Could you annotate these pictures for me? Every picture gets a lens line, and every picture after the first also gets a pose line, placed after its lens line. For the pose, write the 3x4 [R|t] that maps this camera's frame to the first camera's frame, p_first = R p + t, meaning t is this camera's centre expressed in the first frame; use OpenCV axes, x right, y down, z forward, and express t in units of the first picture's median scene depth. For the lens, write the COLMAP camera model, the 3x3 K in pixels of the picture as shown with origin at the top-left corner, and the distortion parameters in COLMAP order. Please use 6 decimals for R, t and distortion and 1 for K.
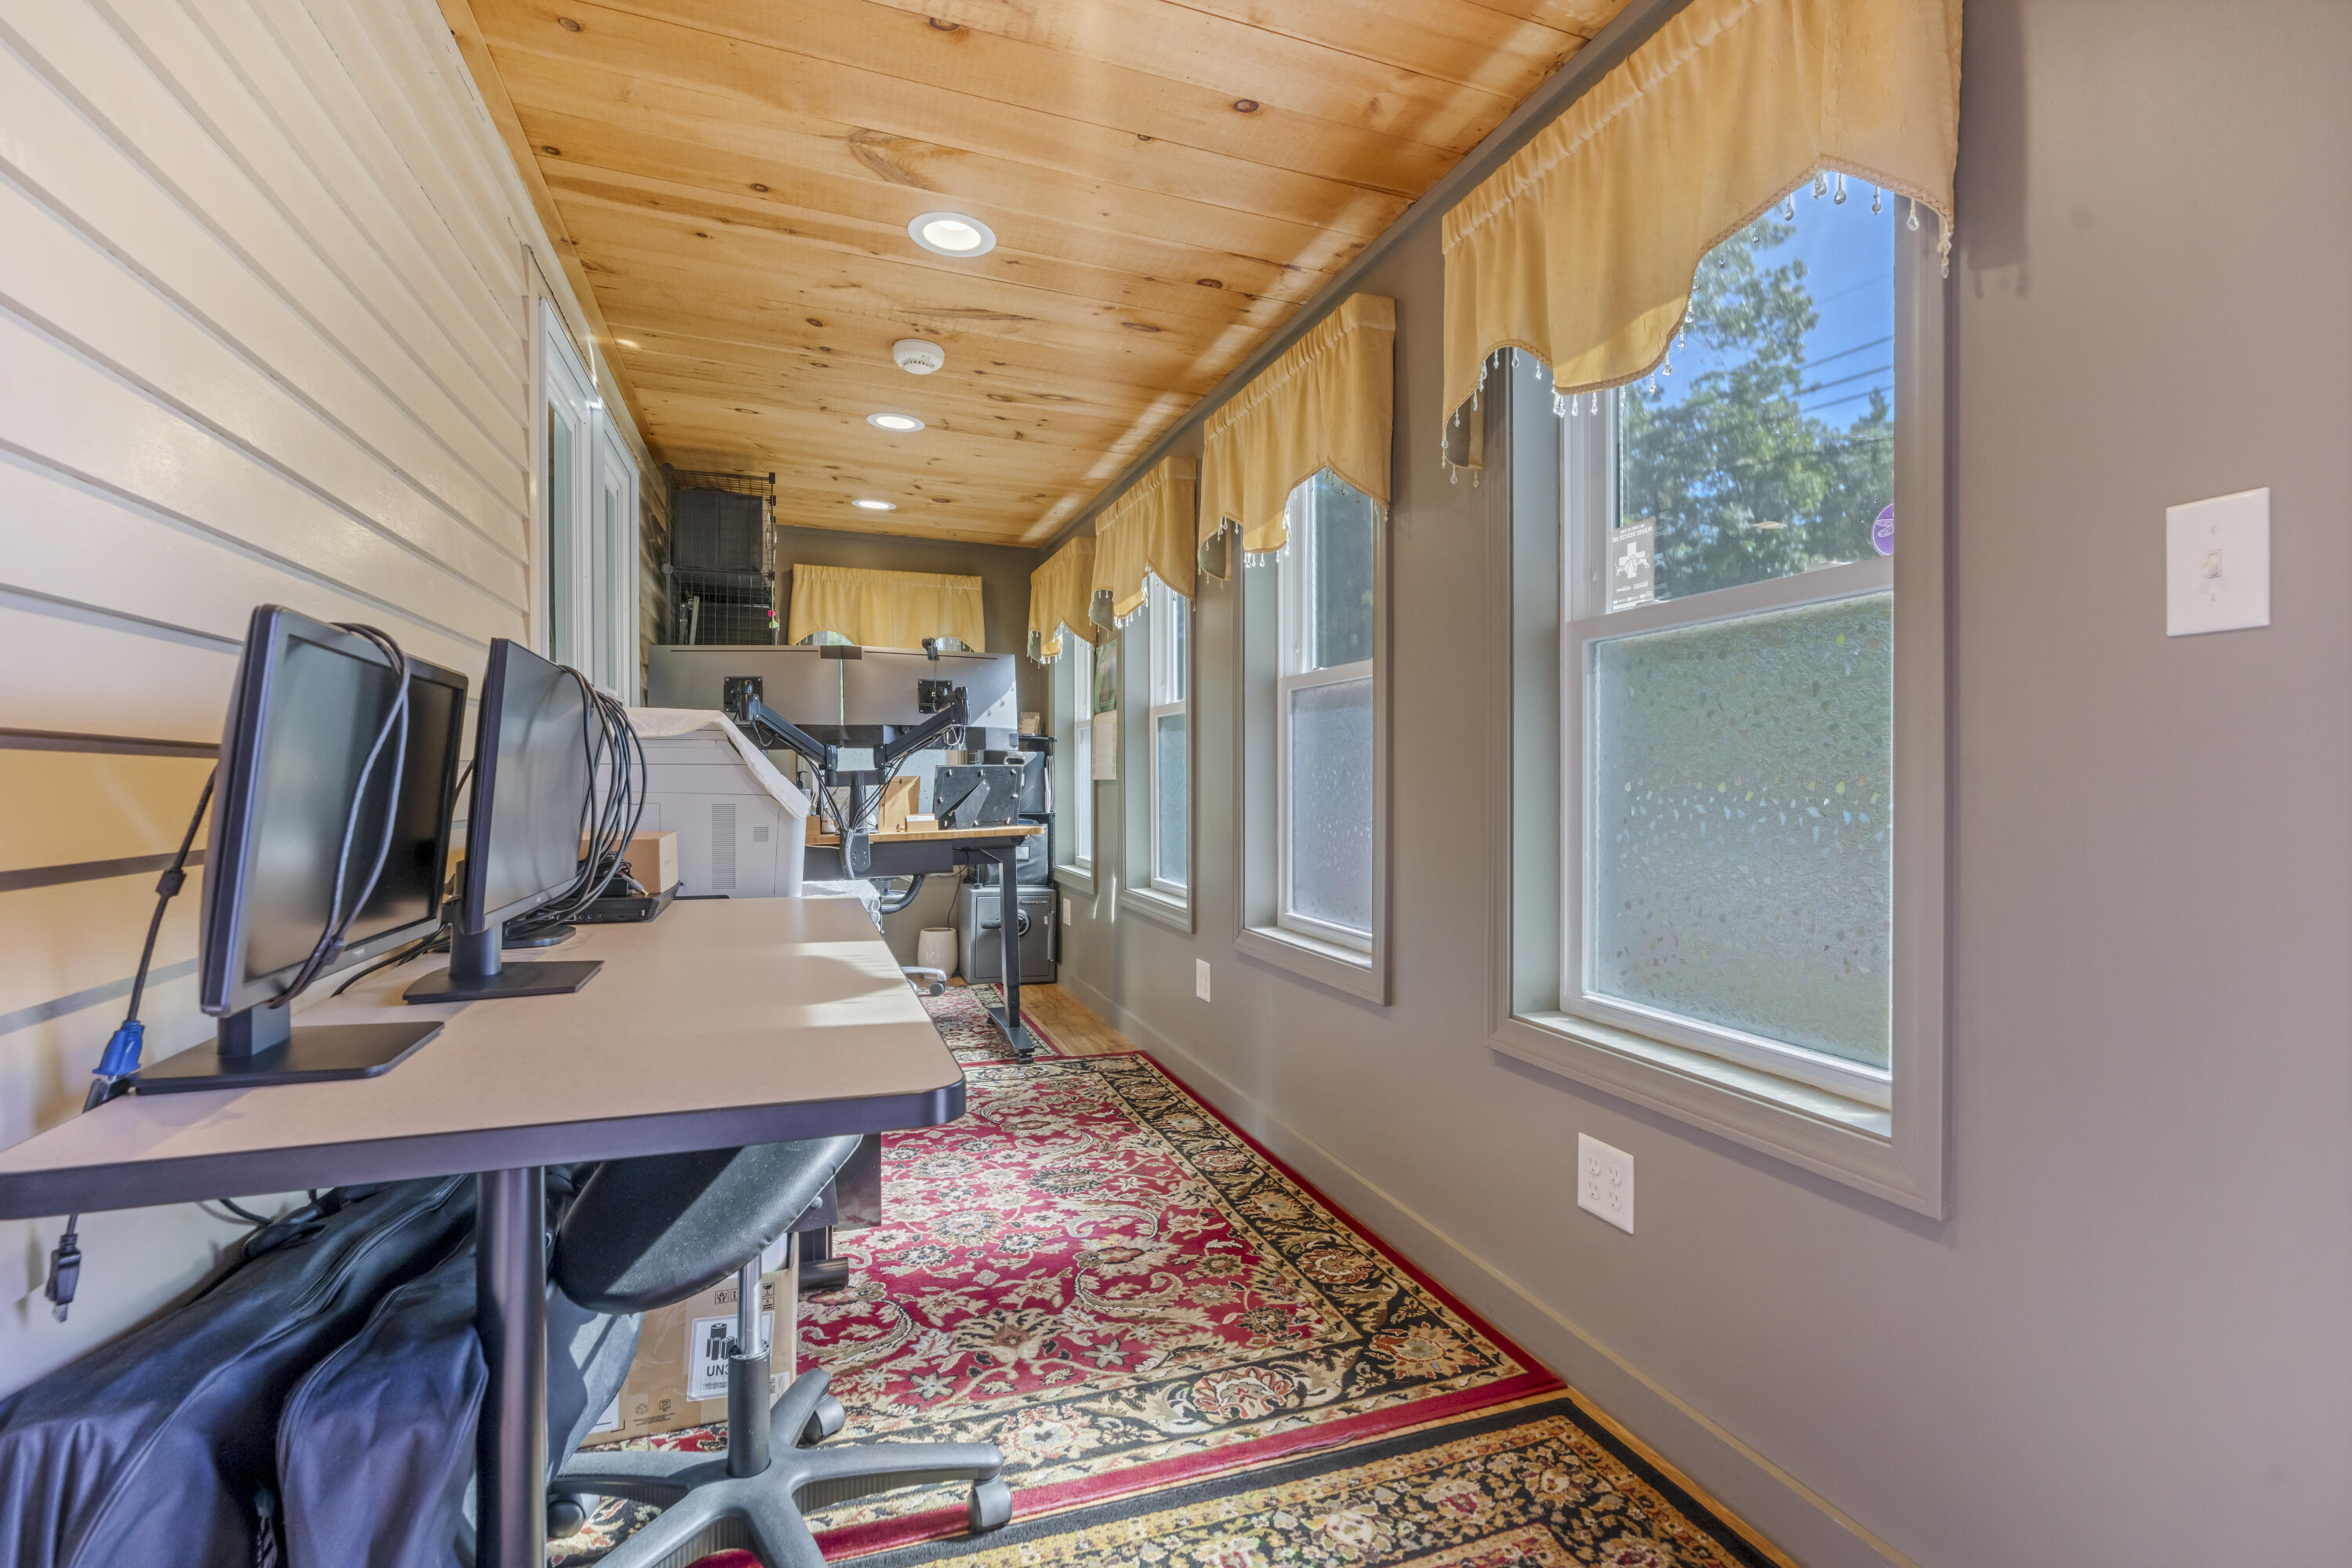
lens RADIAL K [[1091.6, 0, 1177.5], [0, 1091.6, 780.9], [0, 0, 1]] dist [-0.000843, -0.000095]
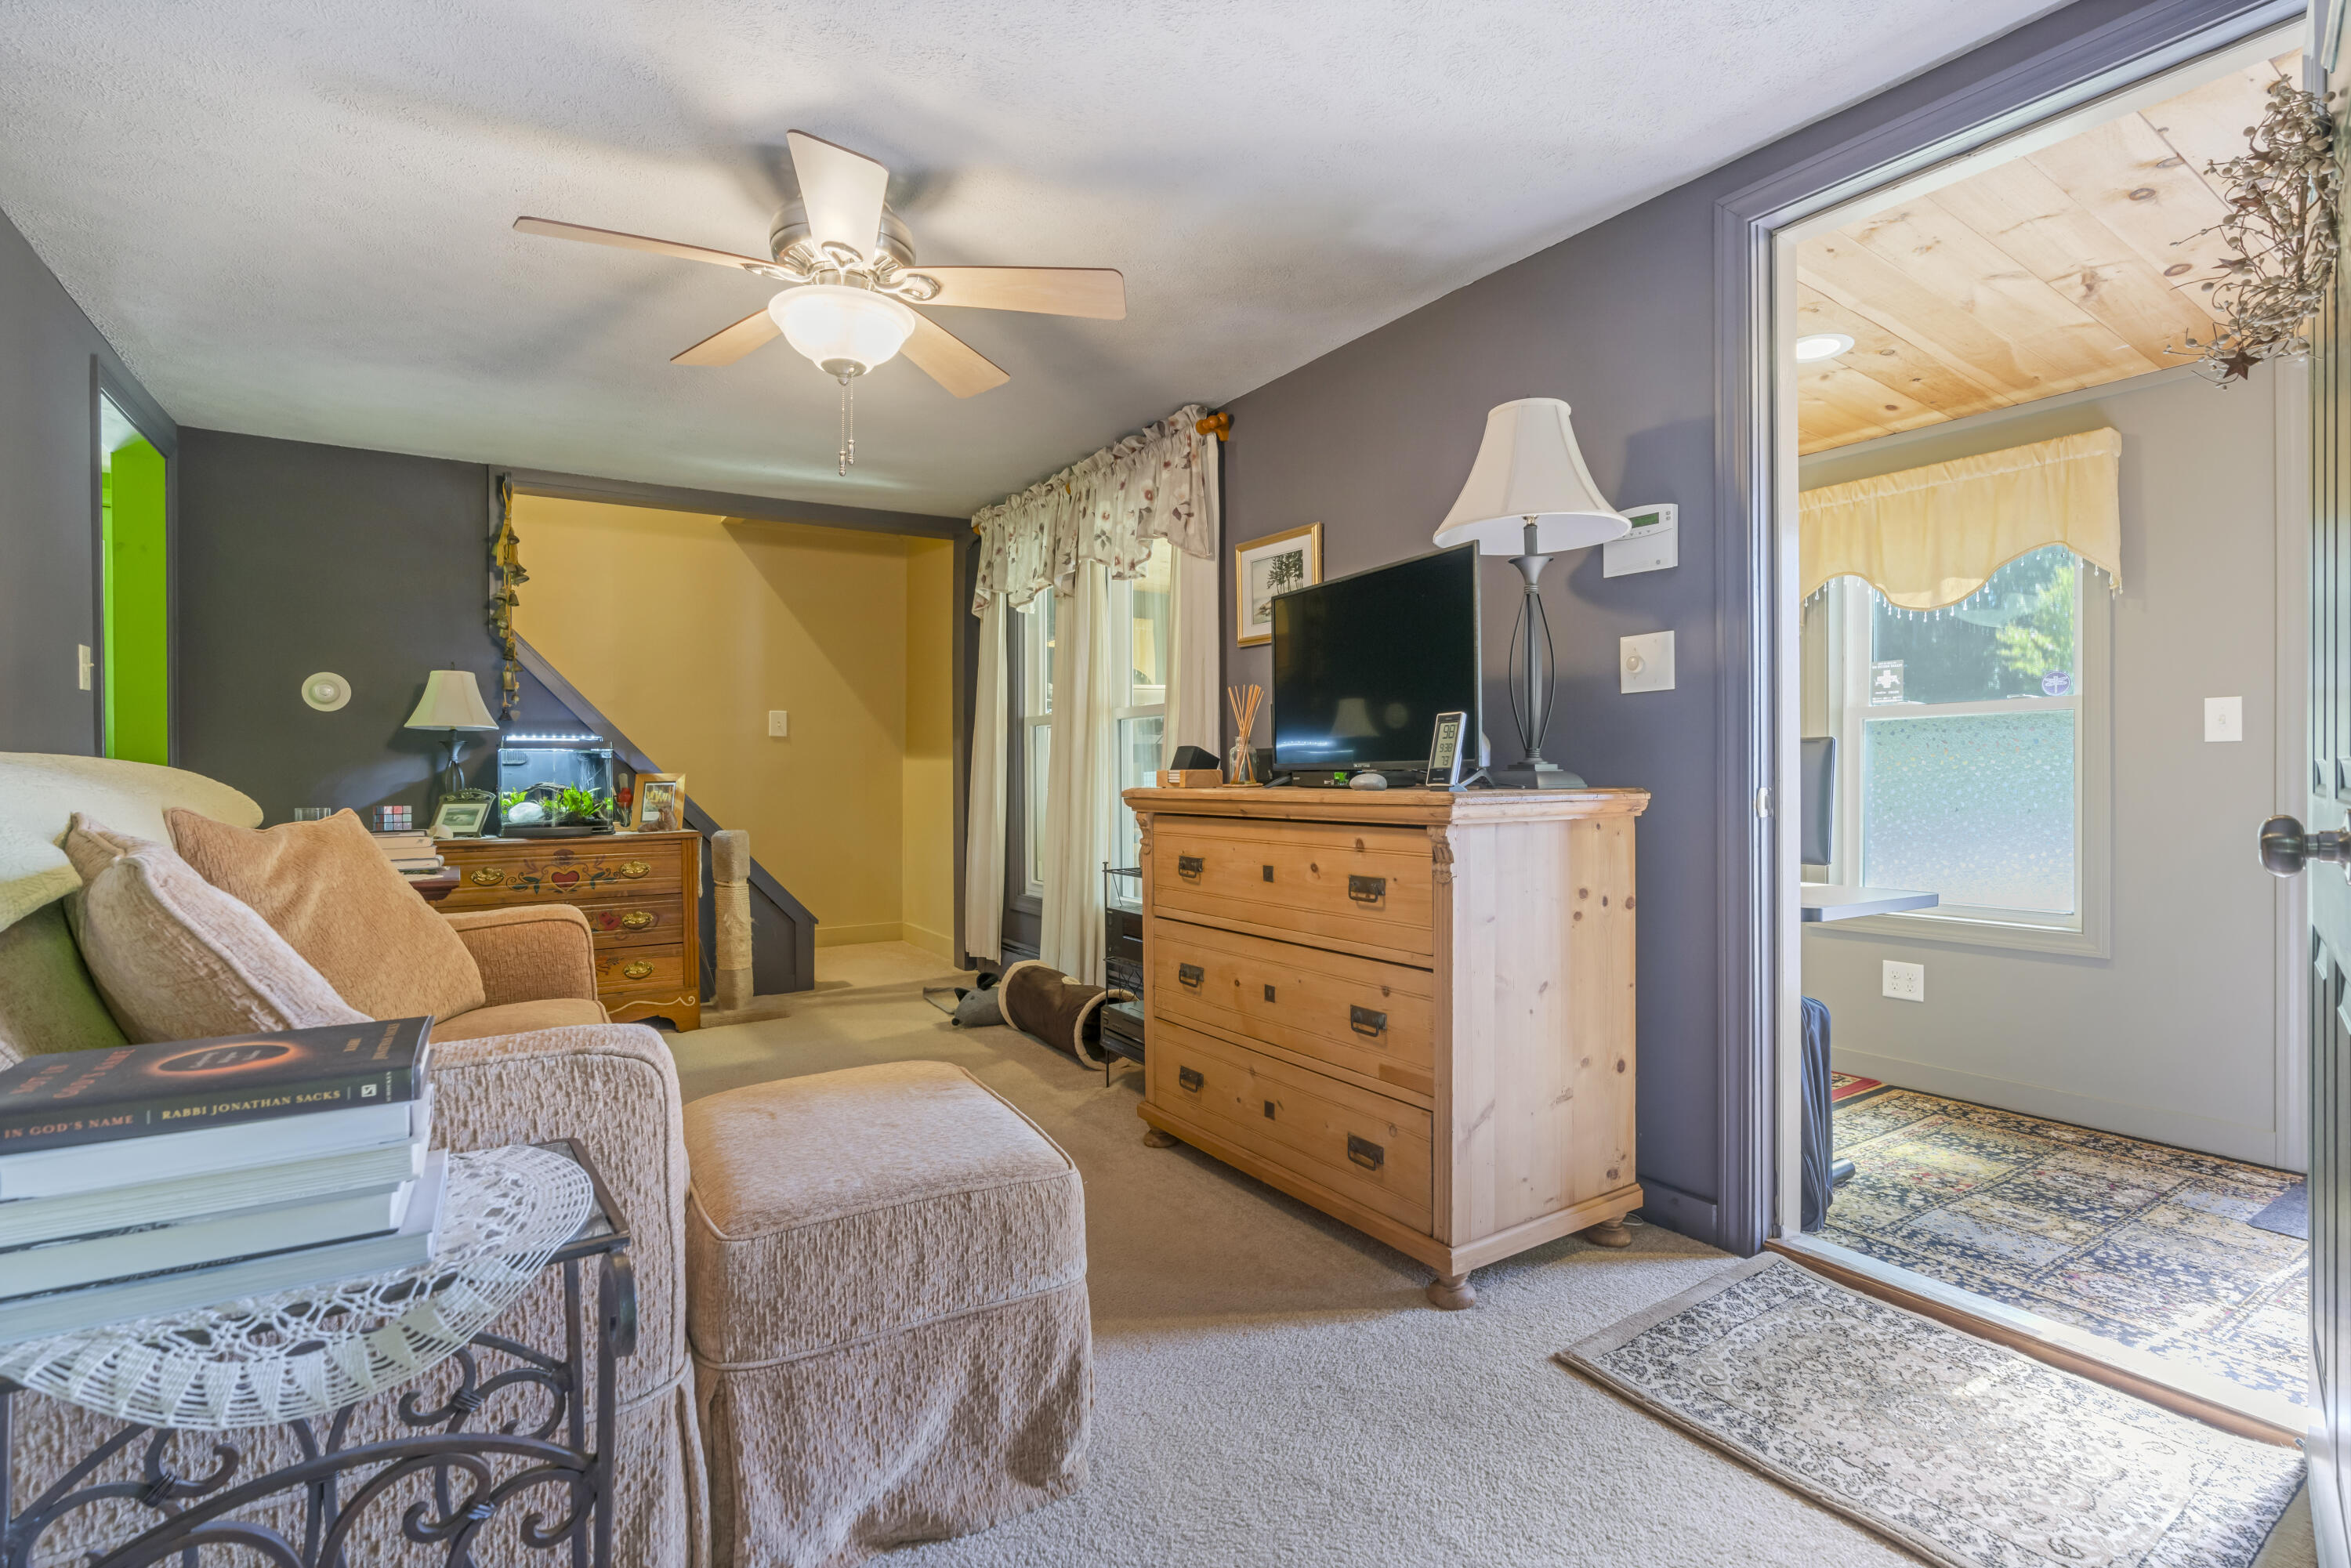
lens RADIAL K [[1091.1, 0, 1178.3], [0, 1091.1, 783.8], [0, 0, 1]] dist [-0.000843, -0.000095]
pose [[0.970625, -0.002810, 0.240581, -1.471099], [0.001612, 0.999985, 0.005174, -0.024056], [-0.240592, -0.004634, 0.970615, -0.700729]]
